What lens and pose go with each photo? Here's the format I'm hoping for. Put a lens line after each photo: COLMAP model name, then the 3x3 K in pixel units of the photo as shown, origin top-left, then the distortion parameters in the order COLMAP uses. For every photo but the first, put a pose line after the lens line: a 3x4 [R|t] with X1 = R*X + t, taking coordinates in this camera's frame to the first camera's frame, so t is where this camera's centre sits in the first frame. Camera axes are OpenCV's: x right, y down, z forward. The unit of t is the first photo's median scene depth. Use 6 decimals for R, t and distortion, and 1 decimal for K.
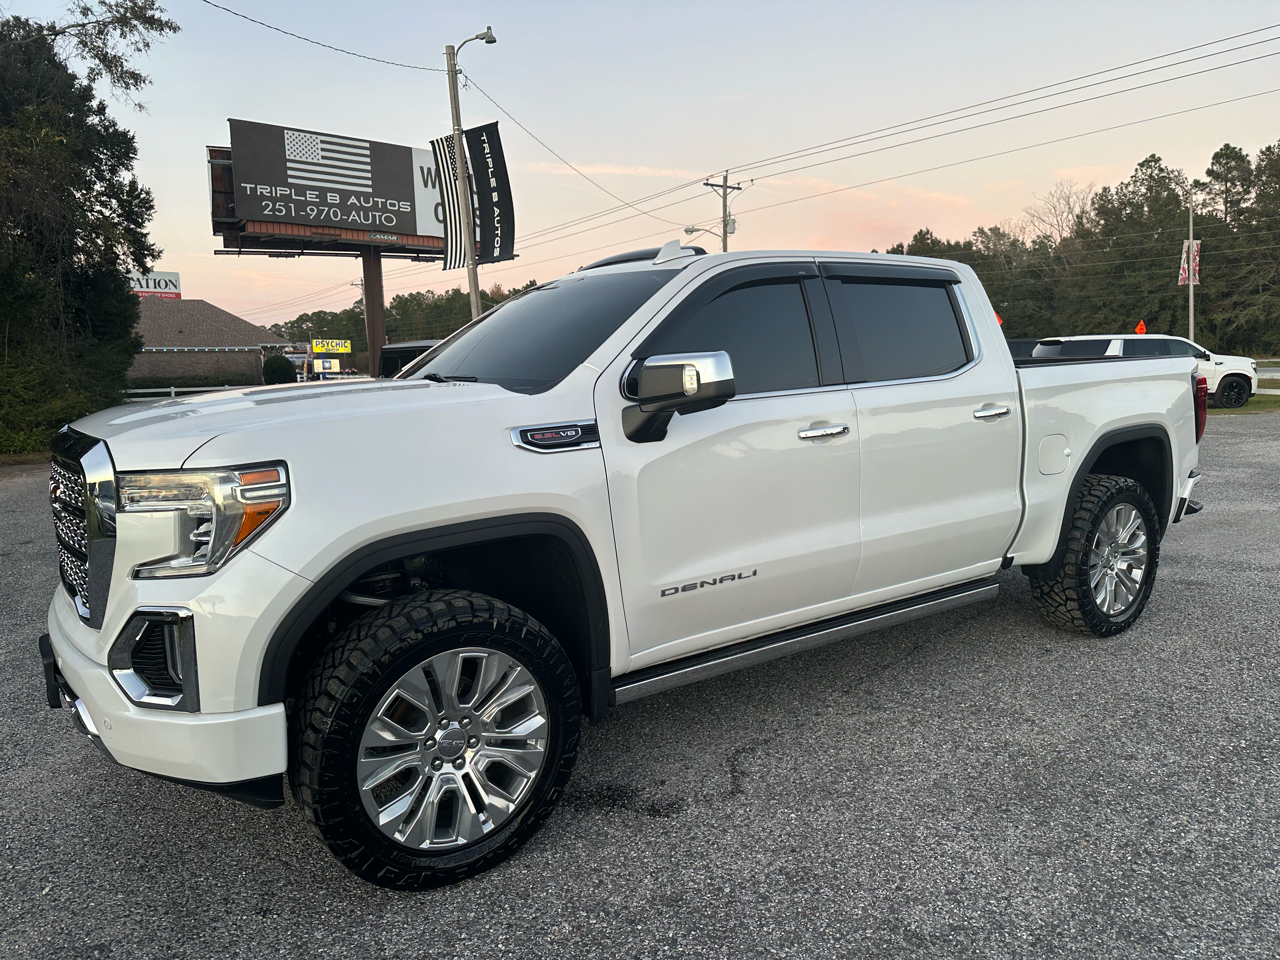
lens RADIAL K [[902.4, 0, 638.9], [0, 902.4, 489.5], [0, 0, 1]] dist [0.038307, -0.066838]
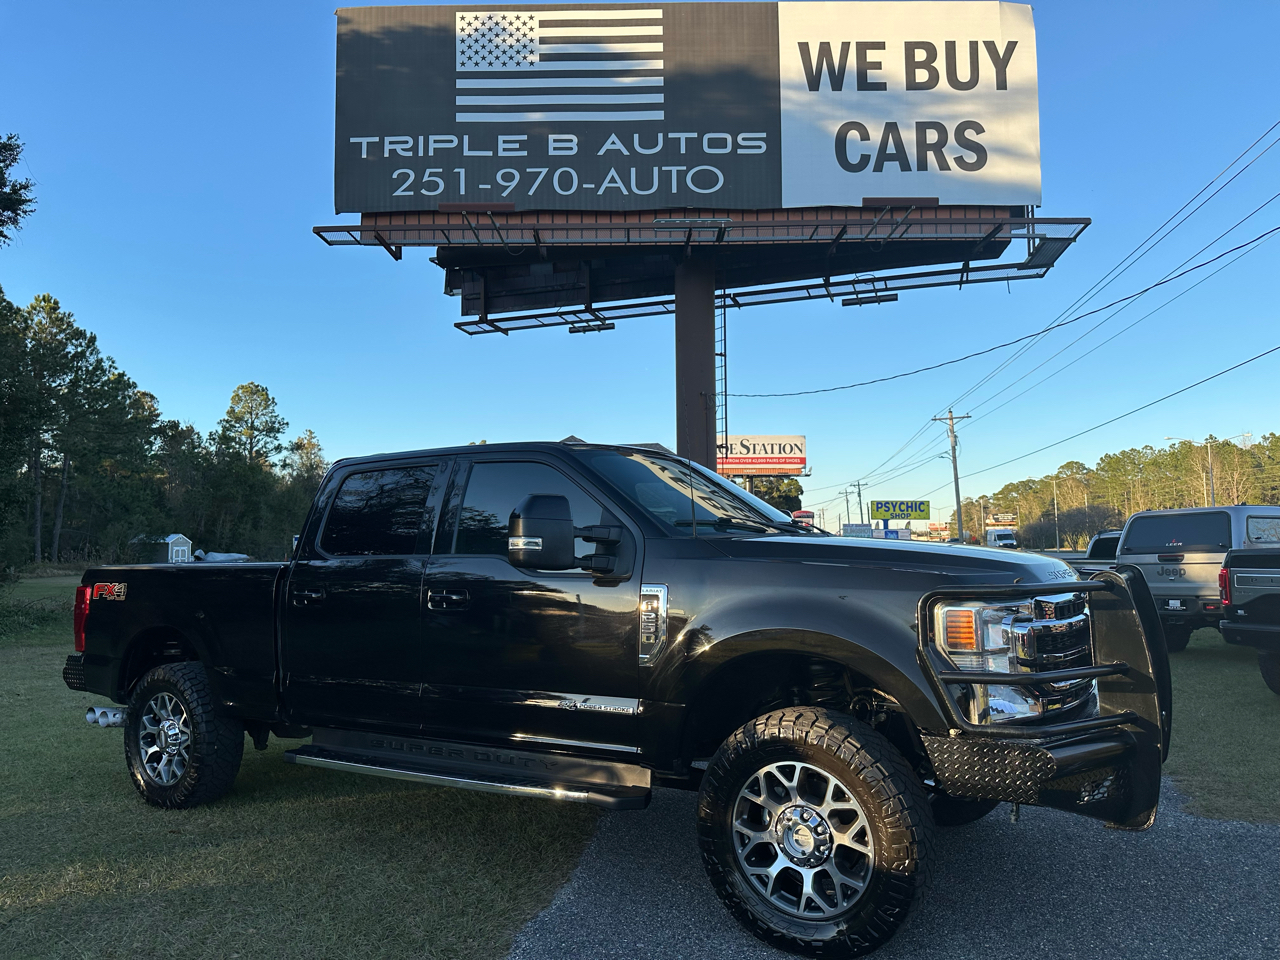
lens RADIAL K [[887.8, 0, 645.0], [0, 887.8, 483.2], [0, 0, 1]] dist [0.164878, -0.349772]
pose [[0.724233, -0.035021, -0.688666, -0.025291], [-0.100305, 0.982736, -0.155461, -0.102503], [0.682221, 0.181666, 0.708217, 0.736889]]
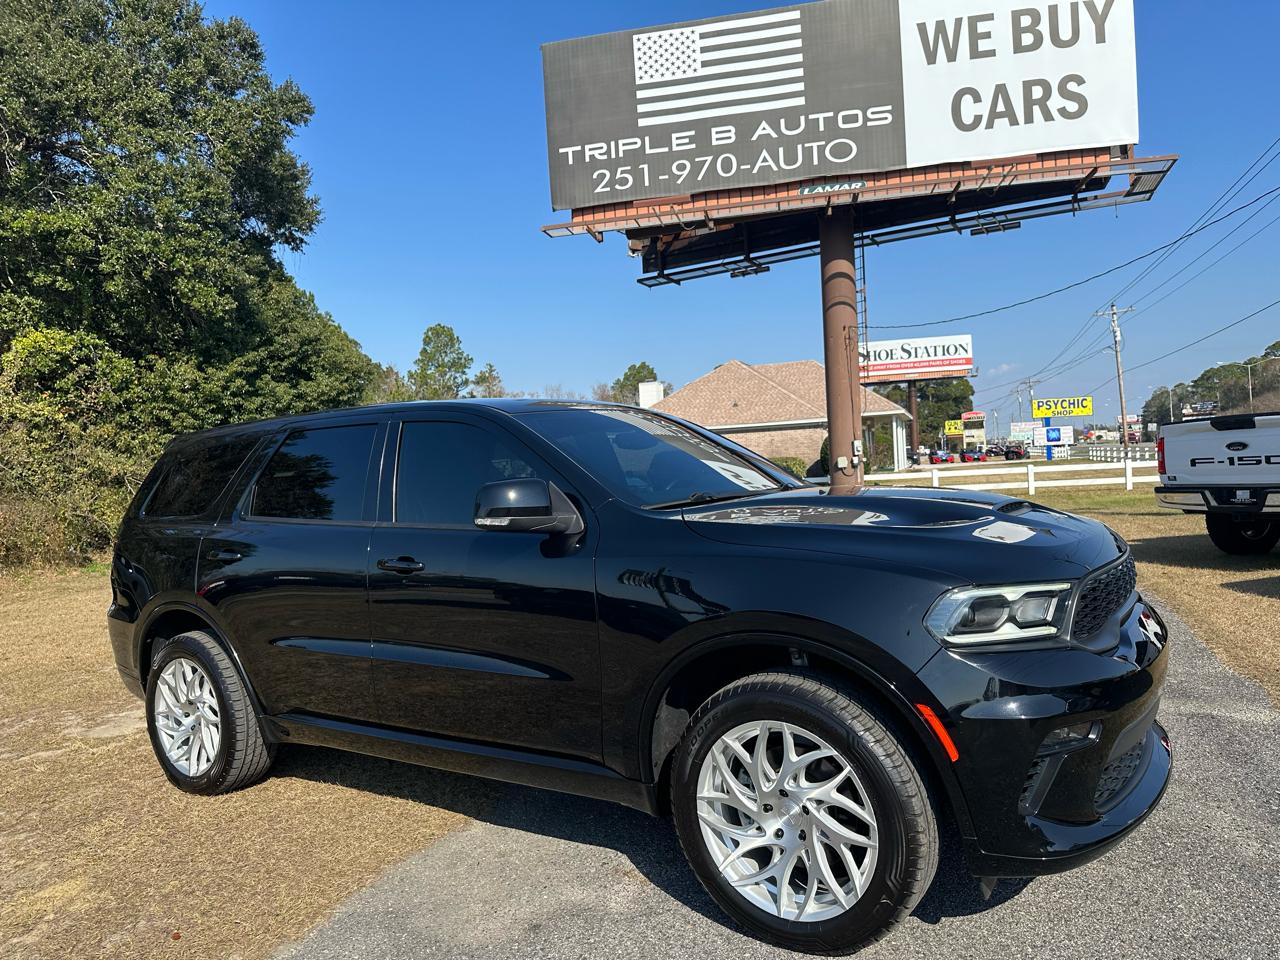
lens RADIAL K [[896.9, 0, 637.5], [0, 896.9, 489.3], [0, 0, 1]] dist [0.050212, -0.083824]
pose [[0.582757, 0.008983, -0.812597, 0.060106], [-0.068841, 0.996890, -0.038349, -0.090199], [0.809726, 0.078288, 0.581563, 0.652607]]
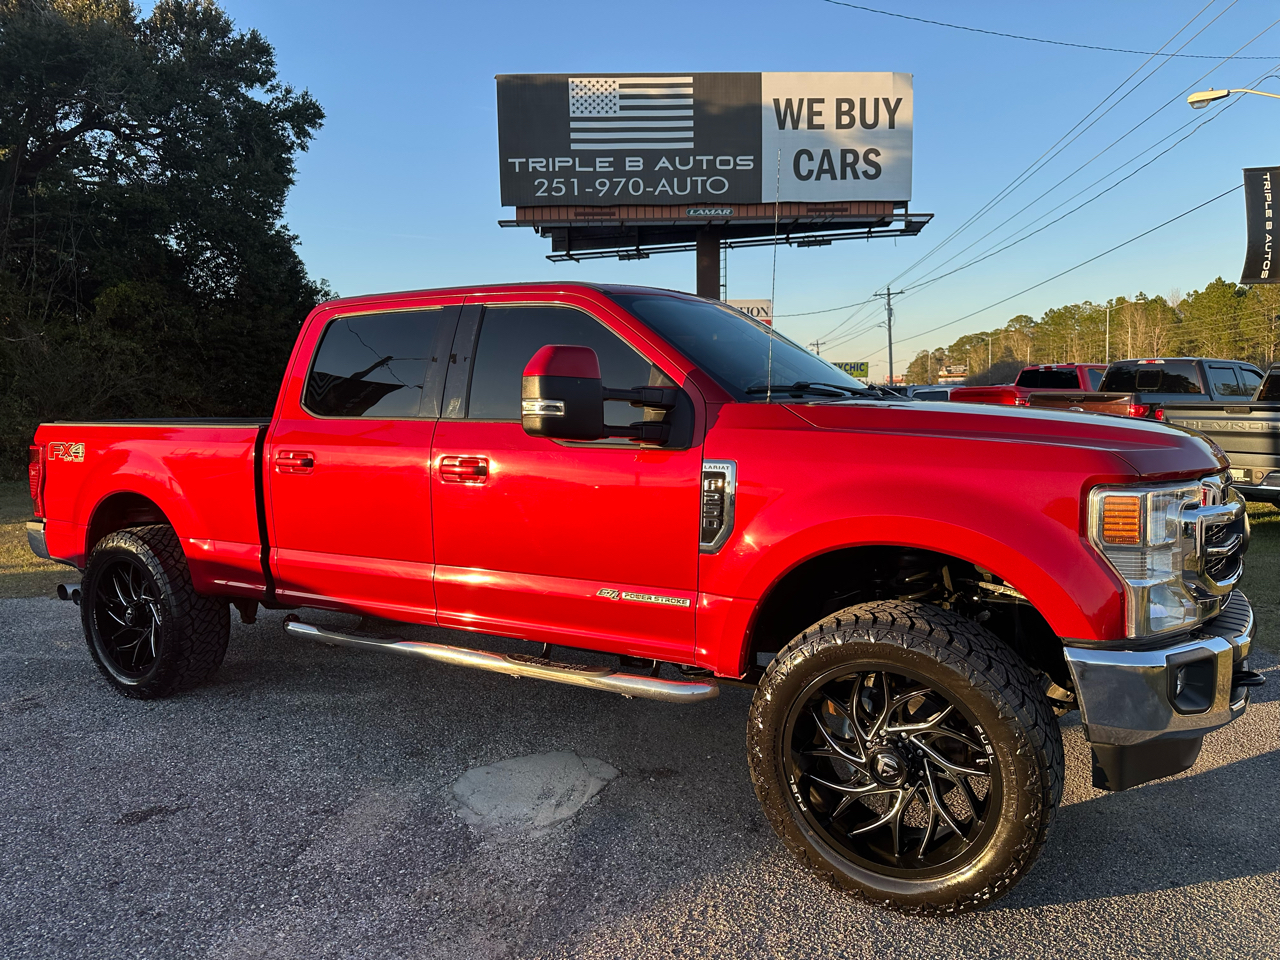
lens RADIAL K [[887.8, 0, 645.0], [0, 887.8, 483.2], [0, 0, 1]] dist [0.164878, -0.349772]
pose [[0.751874, 0.068057, -0.655785, 0.149081], [-0.088556, 0.996070, 0.001841, -0.070120], [0.653333, 0.056690, 0.754945, 0.469506]]
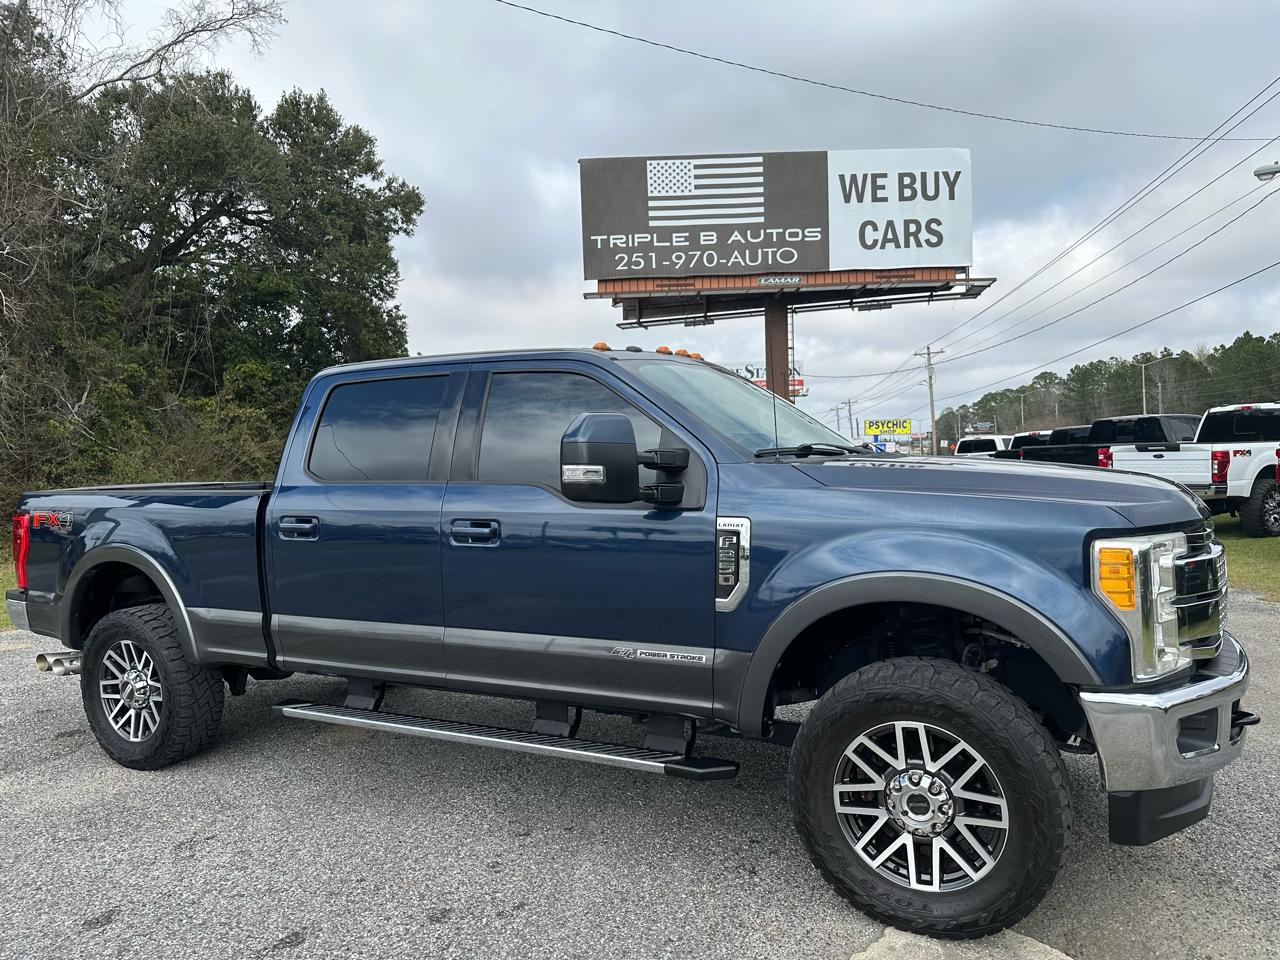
lens RADIAL K [[887.8, 0, 645.0], [0, 887.8, 483.2], [0, 0, 1]] dist [0.164878, -0.349772]
pose [[0.736049, 0.013826, -0.676787, 0.133836], [-0.077108, 0.994996, -0.063533, -0.062105], [0.672522, 0.098949, 0.733433, 0.419203]]
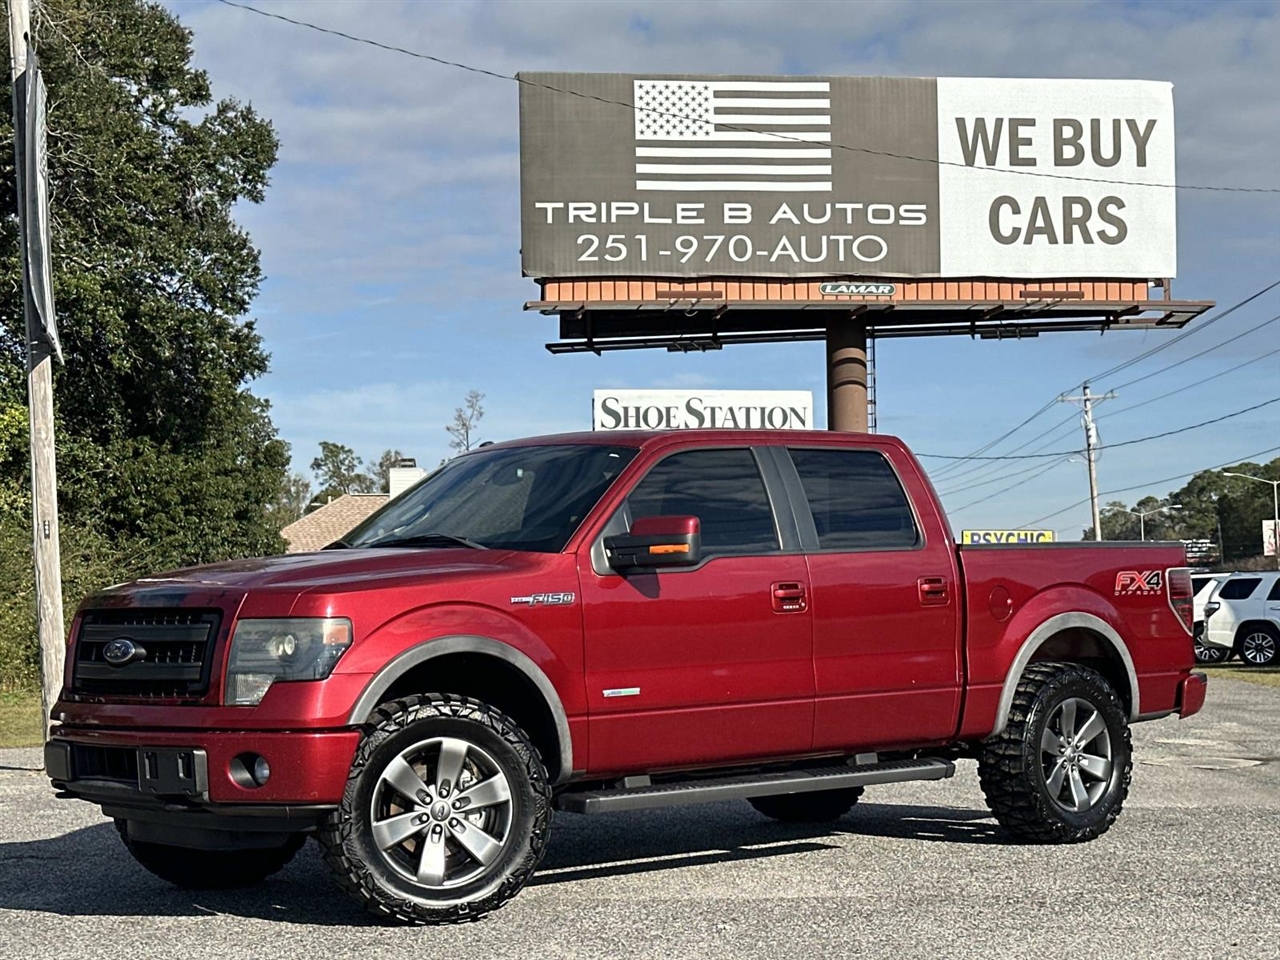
lens RADIAL K [[2240.5, 0, 653.9], [0, 2240.5, 483.7], [0, 0, 1]] dist [0.151969, -0.130357]
pose [[0.814419, -0.025280, -0.579726, 0.254971], [-0.081540, 0.984152, -0.157465, -0.014933], [0.574519, 0.175514, 0.799451, 0.119820]]
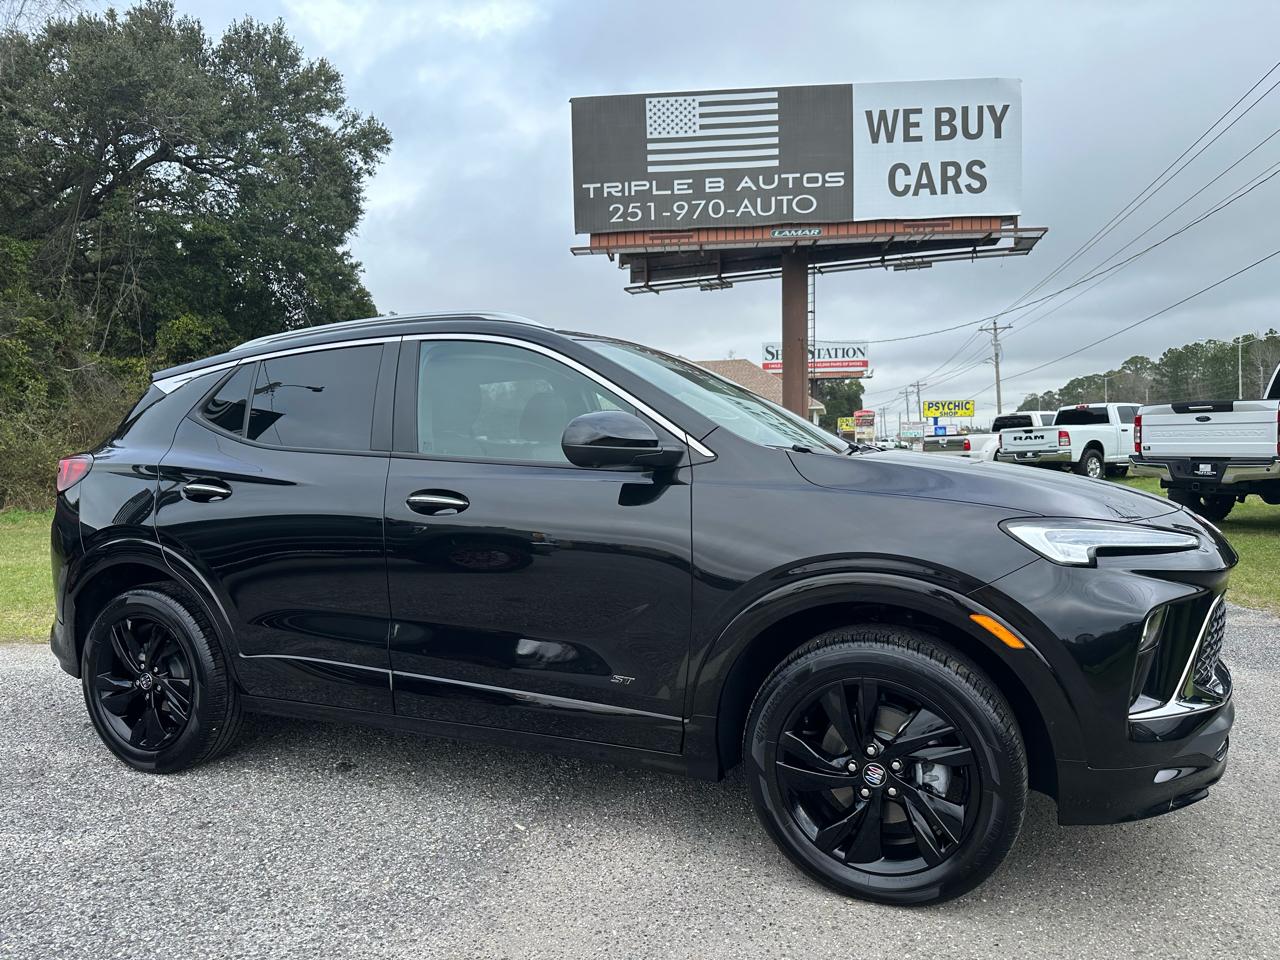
lens RADIAL K [[887.8, 0, 645.0], [0, 887.8, 483.2], [0, 0, 1]] dist [0.164878, -0.349772]
pose [[0.678459, 0.035334, -0.733788, 0.123360], [-0.095343, 0.994630, -0.040259, -0.066966], [0.728425, 0.097275, 0.678184, 0.515652]]
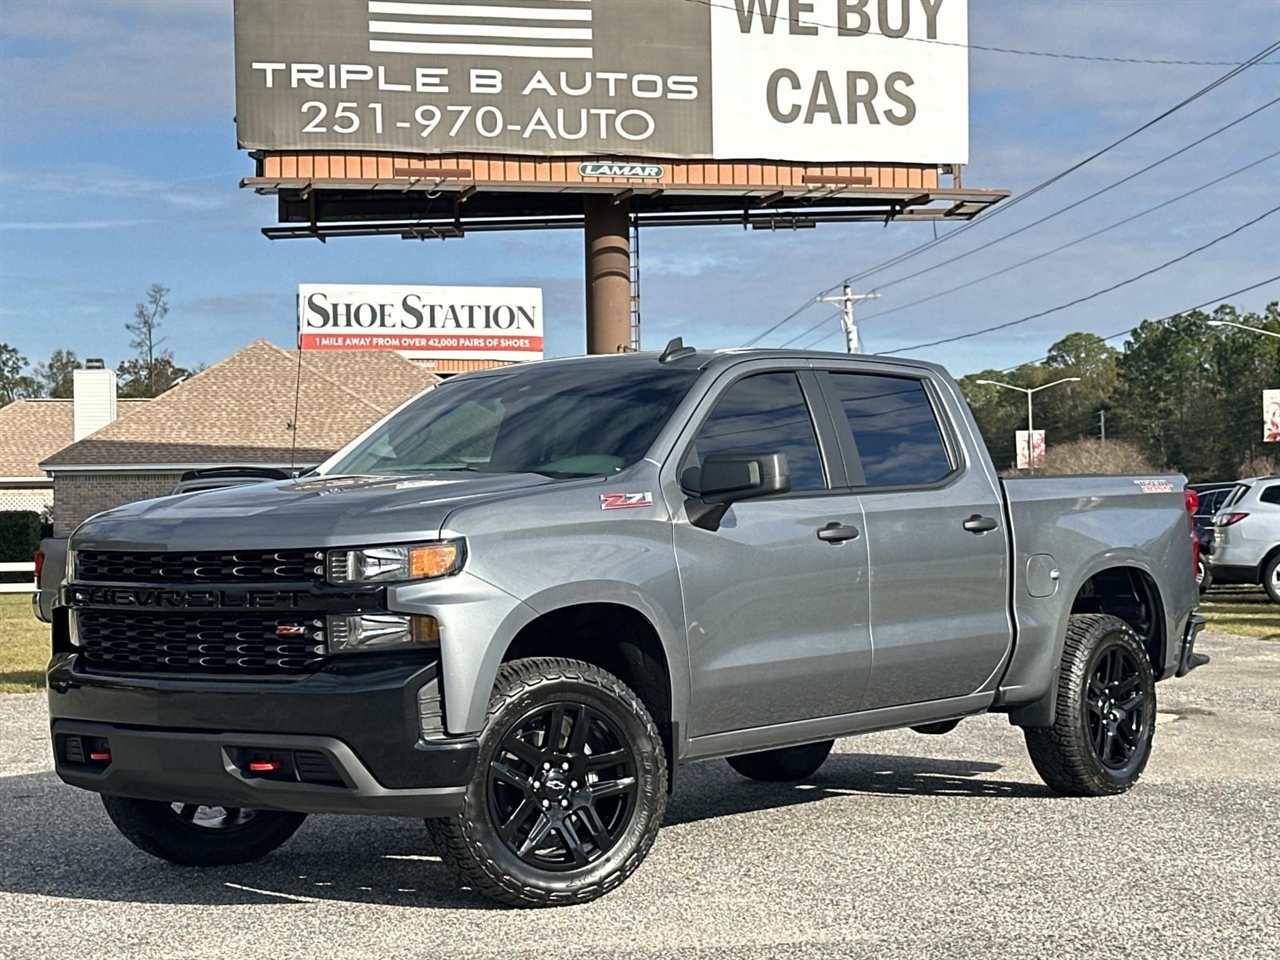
lens RADIAL K [[2426.9, 0, 640.0], [0, 2426.9, 480.0], [0, 0, 1]] dist [0.160249, 0.016766]
pose [[0.876439, -0.004057, -0.481496, 0.218125], [-0.066720, 0.989295, -0.129783, -0.019962], [0.476868, 0.145872, 0.866786, 0.145312]]
